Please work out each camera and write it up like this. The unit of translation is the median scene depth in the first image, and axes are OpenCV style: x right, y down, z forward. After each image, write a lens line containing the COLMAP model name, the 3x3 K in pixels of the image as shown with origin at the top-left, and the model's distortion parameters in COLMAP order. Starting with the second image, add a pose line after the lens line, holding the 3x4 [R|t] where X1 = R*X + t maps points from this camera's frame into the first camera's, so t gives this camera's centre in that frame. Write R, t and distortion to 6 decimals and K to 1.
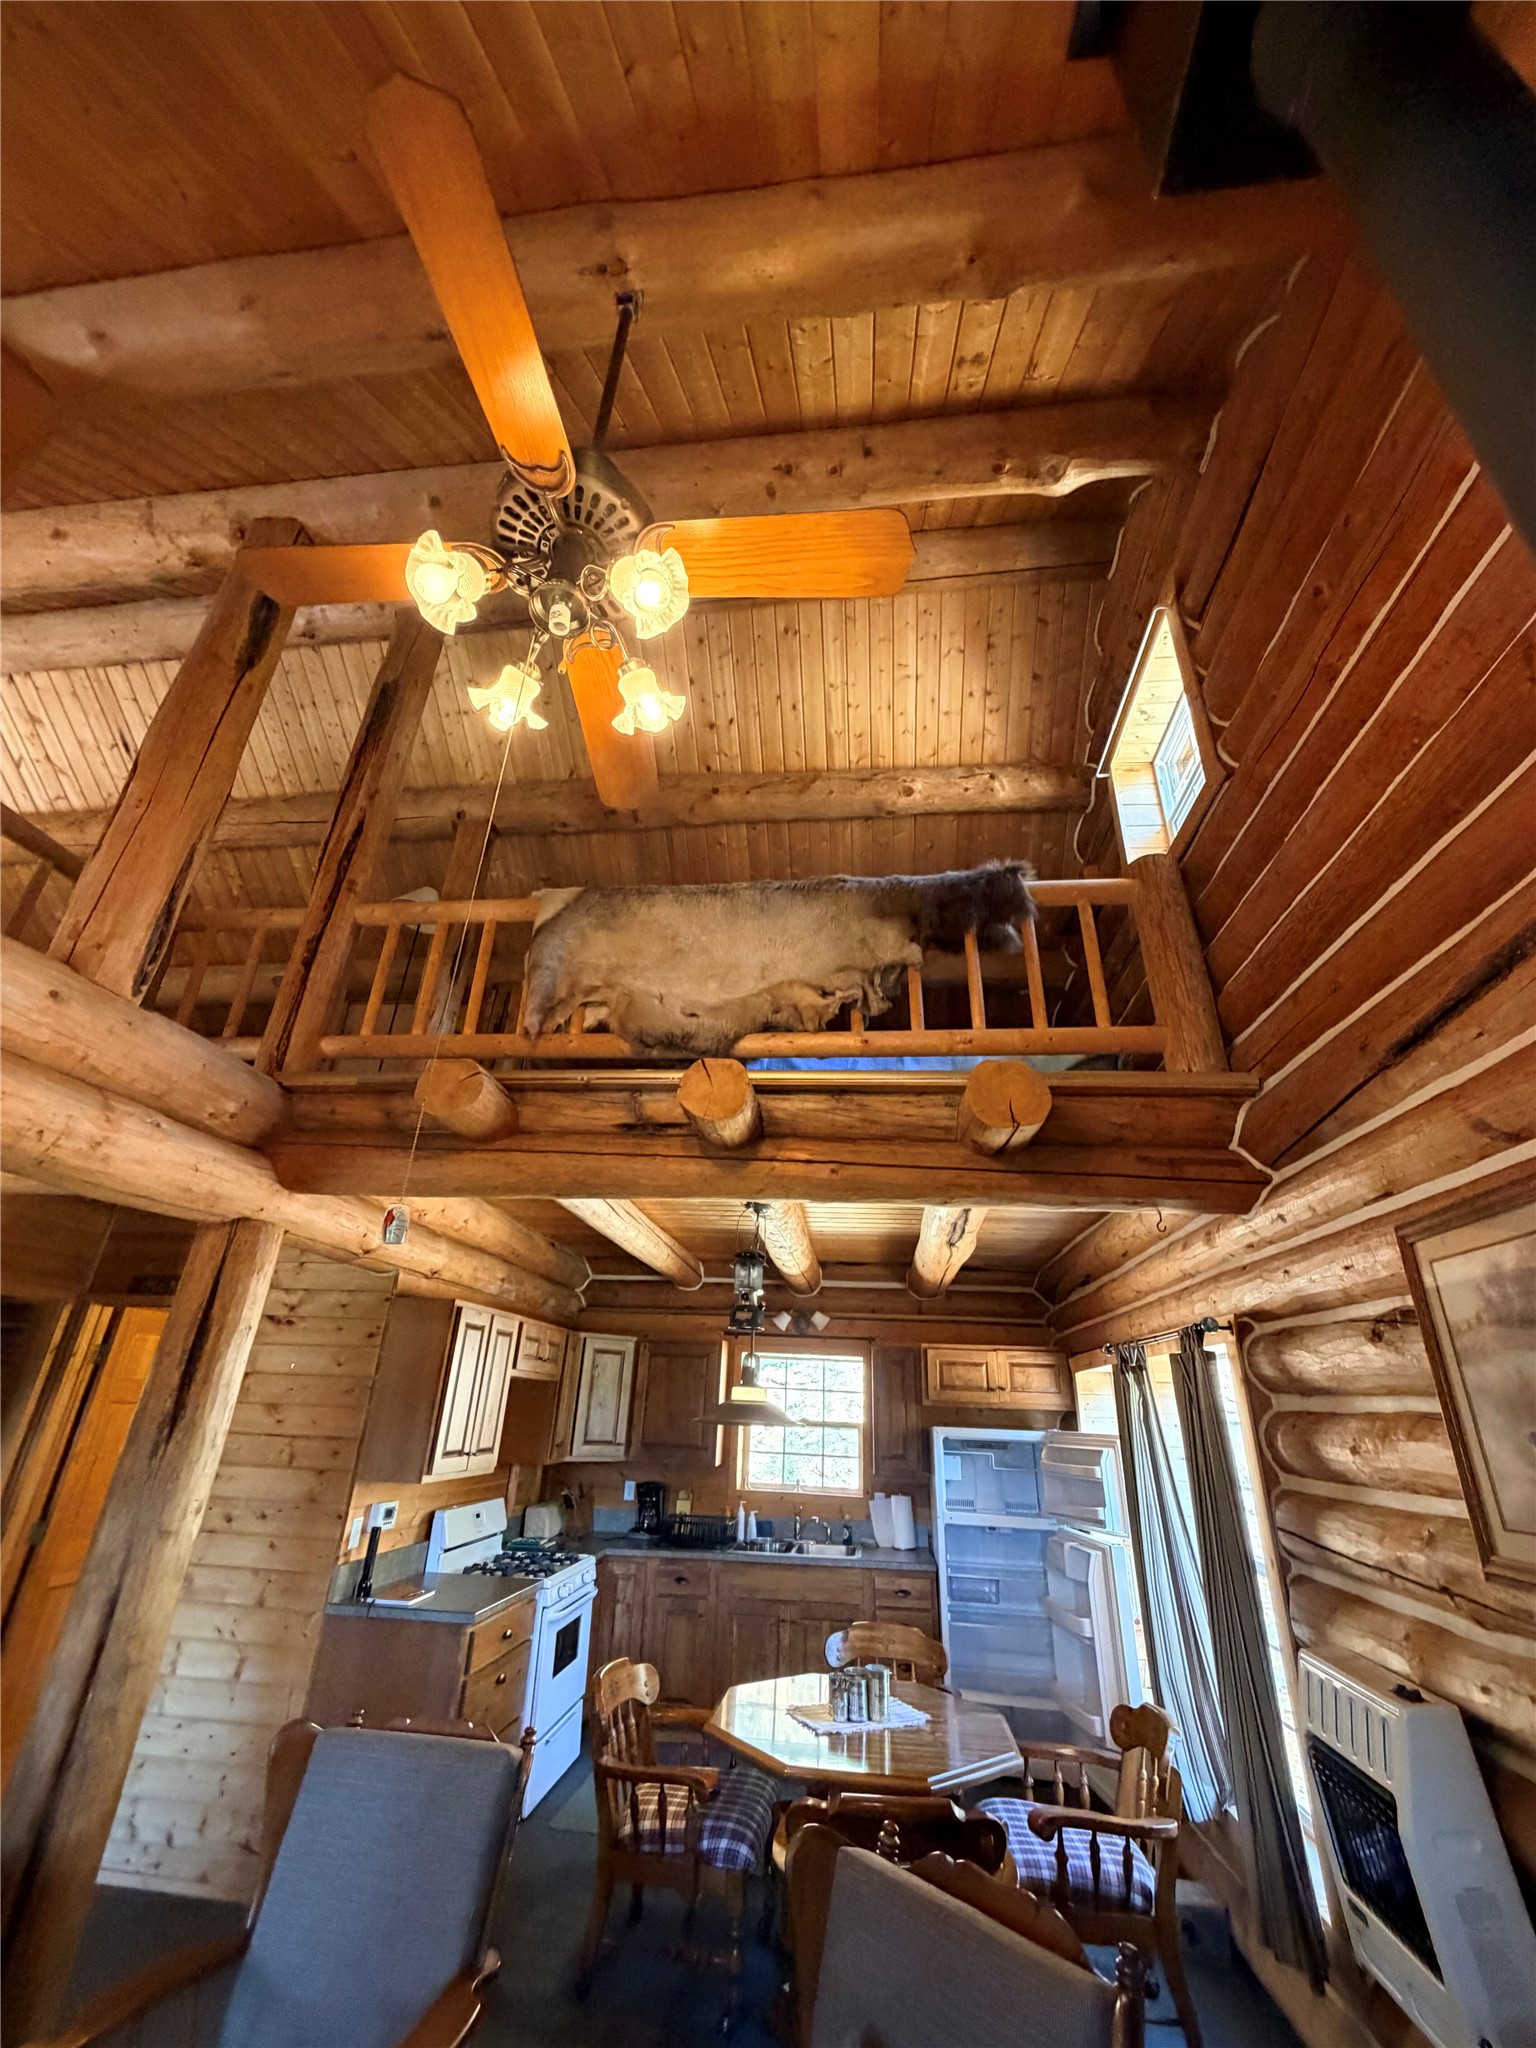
lens RADIAL K [[818.7, 0, 771.6], [0, 818.7, 1028.1], [0, 0, 1]] dist [0.003940, -0.000744]
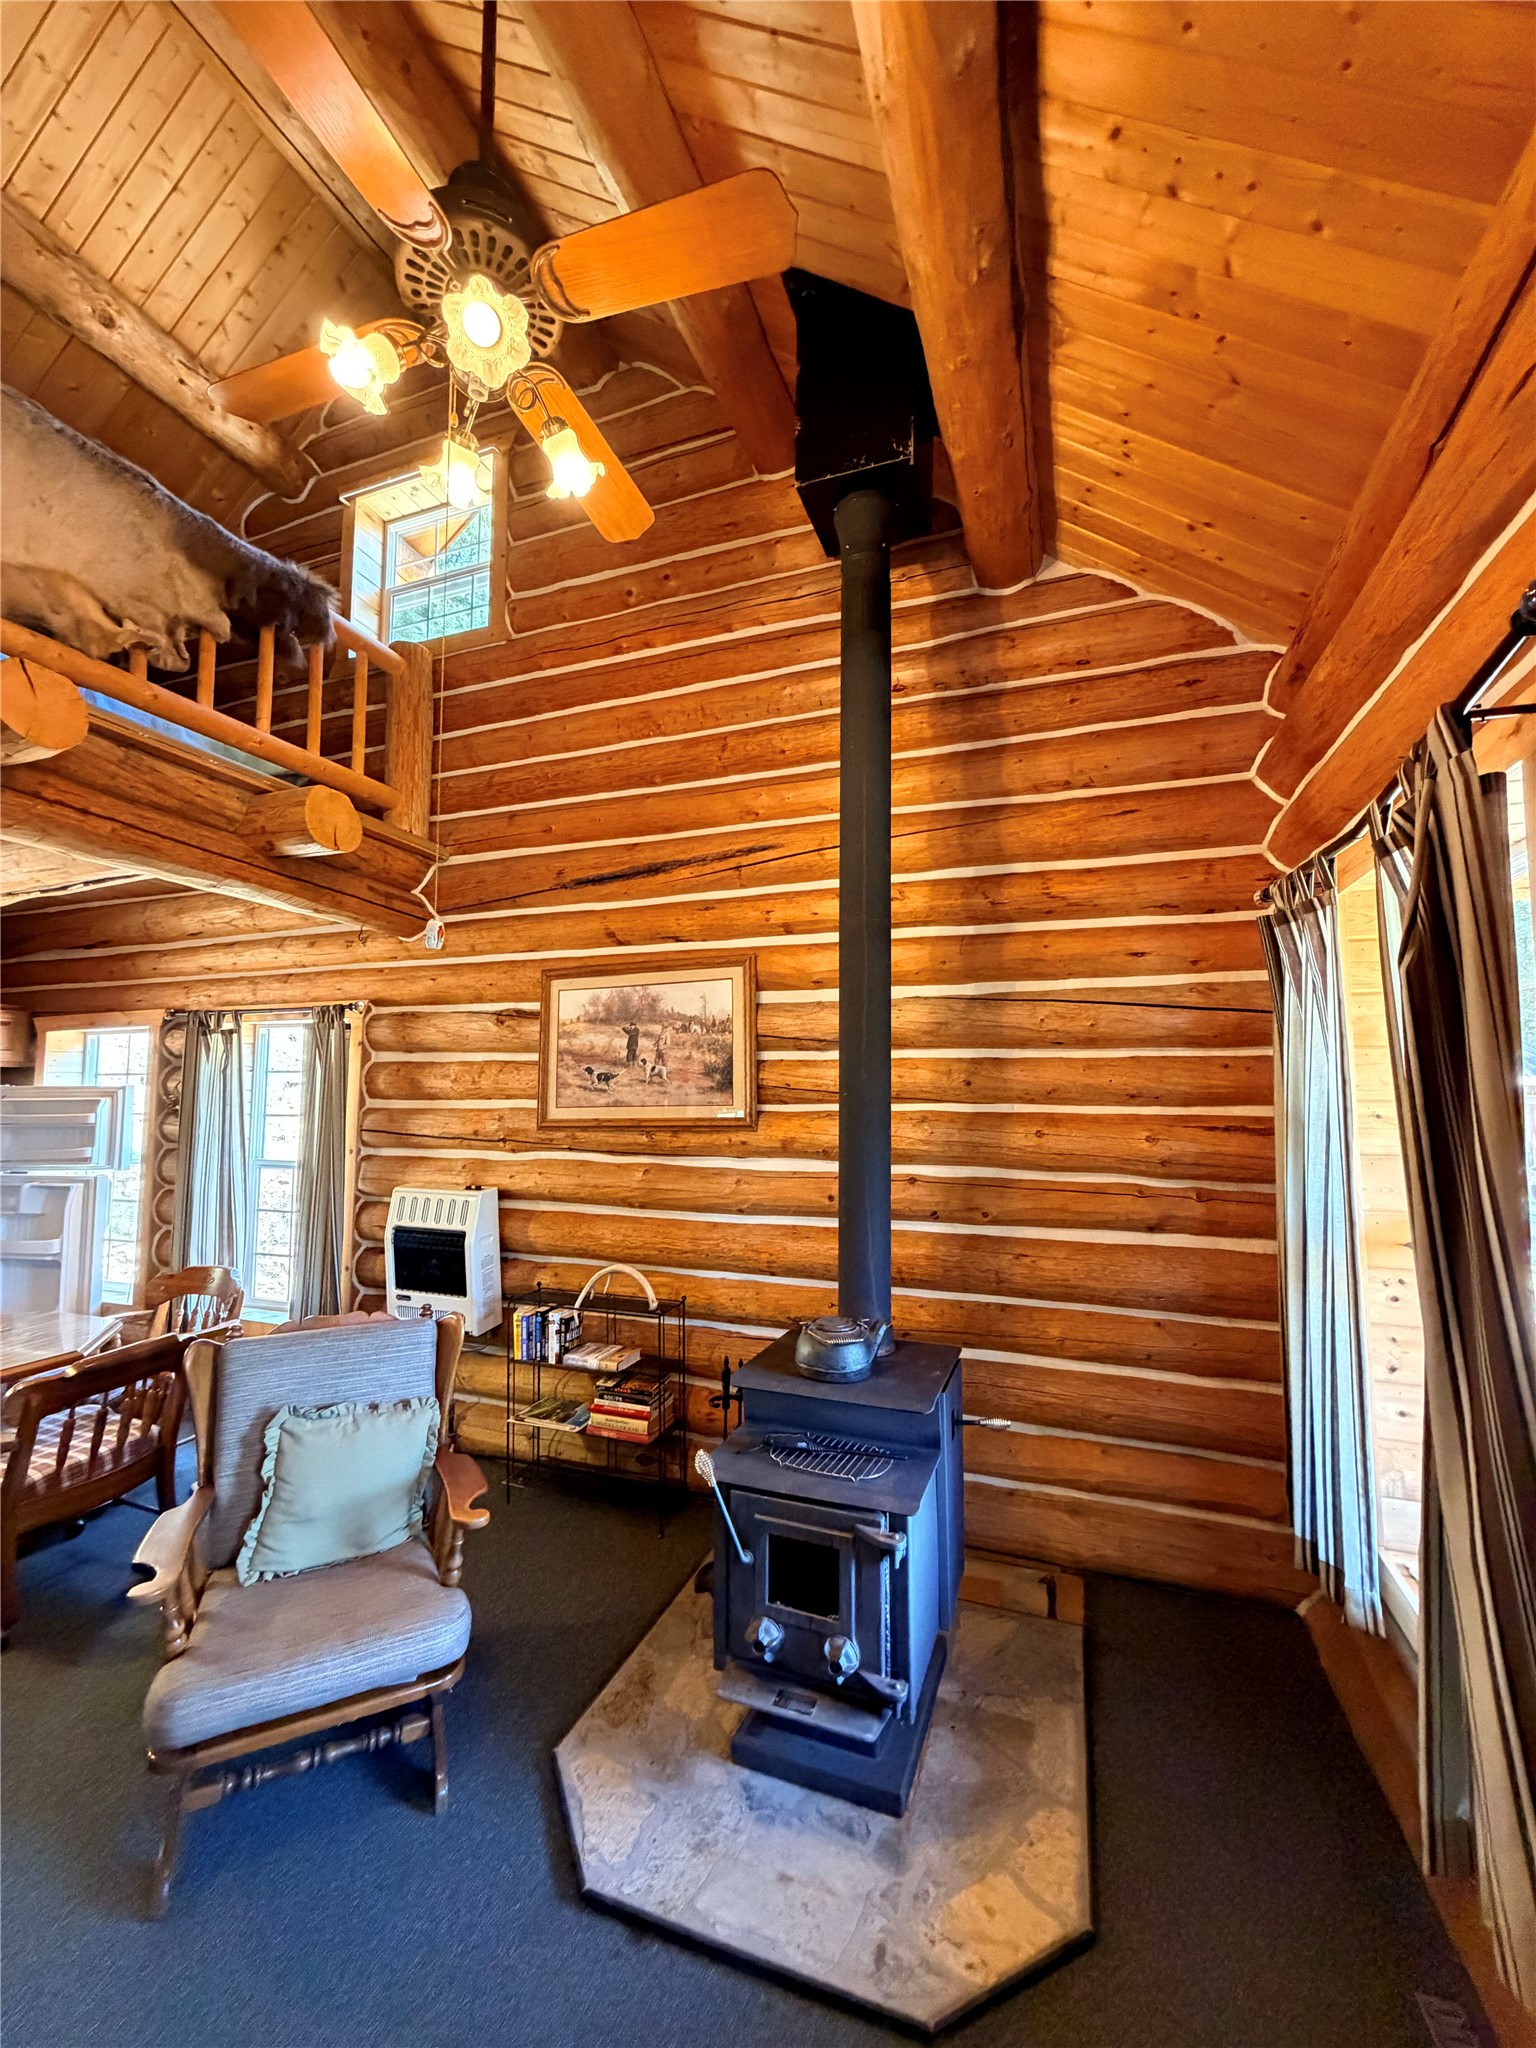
lens RADIAL K [[818.7, 0, 767.2], [0, 818.7, 1025.1], [0, 0, 1]] dist [0.003940, -0.000744]
pose [[0.246314, 0.036380, 0.968507, -0.586992], [-0.398529, 0.914706, 0.066996, 0.017532], [-0.883461, -0.402480, 0.239804, 0.030057]]
